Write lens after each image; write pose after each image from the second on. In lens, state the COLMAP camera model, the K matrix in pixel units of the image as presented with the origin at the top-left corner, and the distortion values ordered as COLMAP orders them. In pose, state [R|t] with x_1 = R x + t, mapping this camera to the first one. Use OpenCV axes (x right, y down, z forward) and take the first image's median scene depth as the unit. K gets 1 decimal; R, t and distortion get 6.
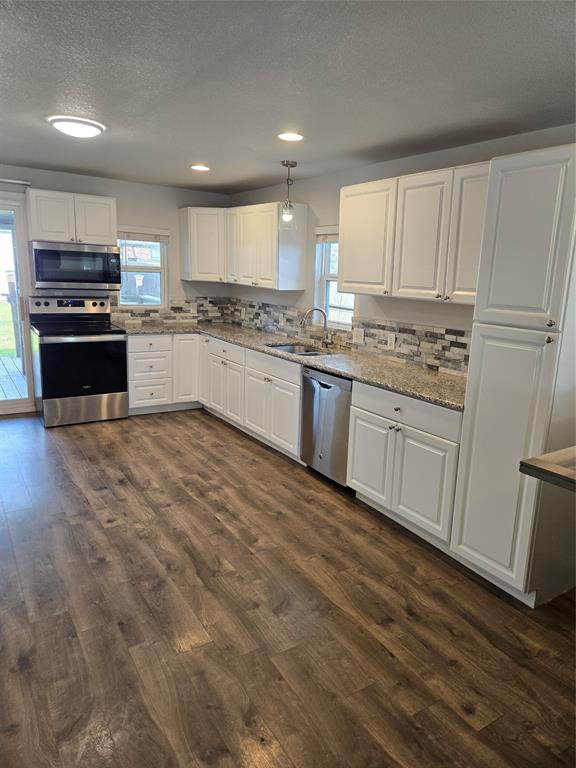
lens RADIAL K [[516.9, 0, 288.2], [0, 516.9, 379.8], [0, 0, 1]] dist [0.067577, -0.064305]
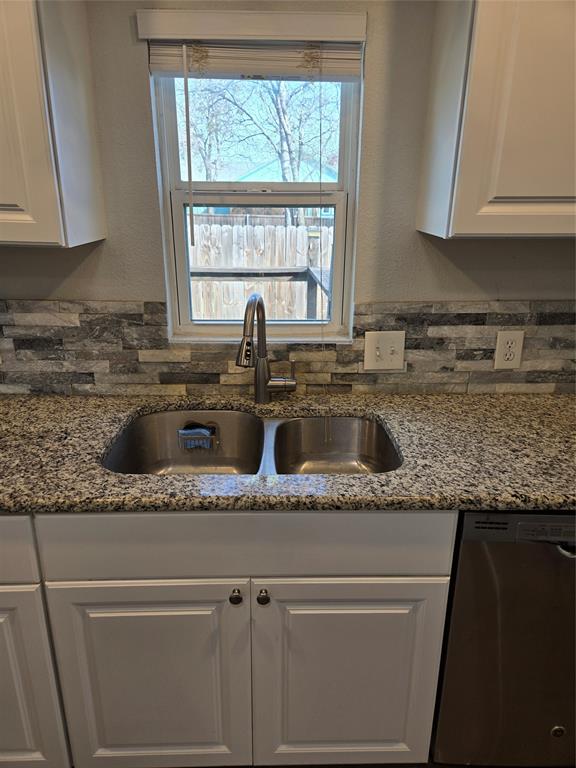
lens RADIAL K [[516.9, 0, 288.2], [0, 516.9, 379.8], [0, 0, 1]] dist [0.067577, -0.064305]
pose [[0.519495, -0.297832, 0.800887, -0.231783], [0.190144, 0.954080, 0.231464, -0.181991], [-0.833049, 0.032039, 0.552271, 0.931869]]
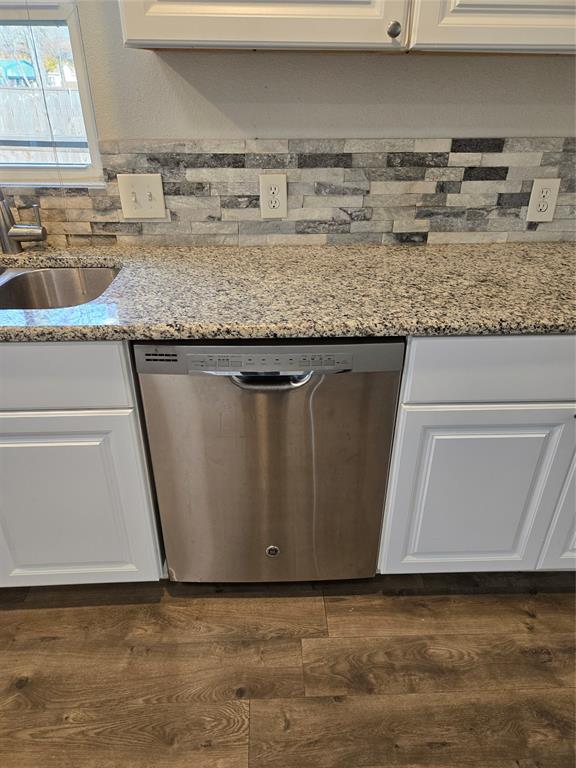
lens RADIAL K [[516.9, 0, 288.2], [0, 516.9, 379.8], [0, 0, 1]] dist [0.067577, -0.064305]
pose [[0.493573, -0.450065, 0.744196, -0.152228], [0.188969, 0.890743, 0.413362, -0.112203], [-0.848927, -0.063394, 0.524695, 0.787295]]
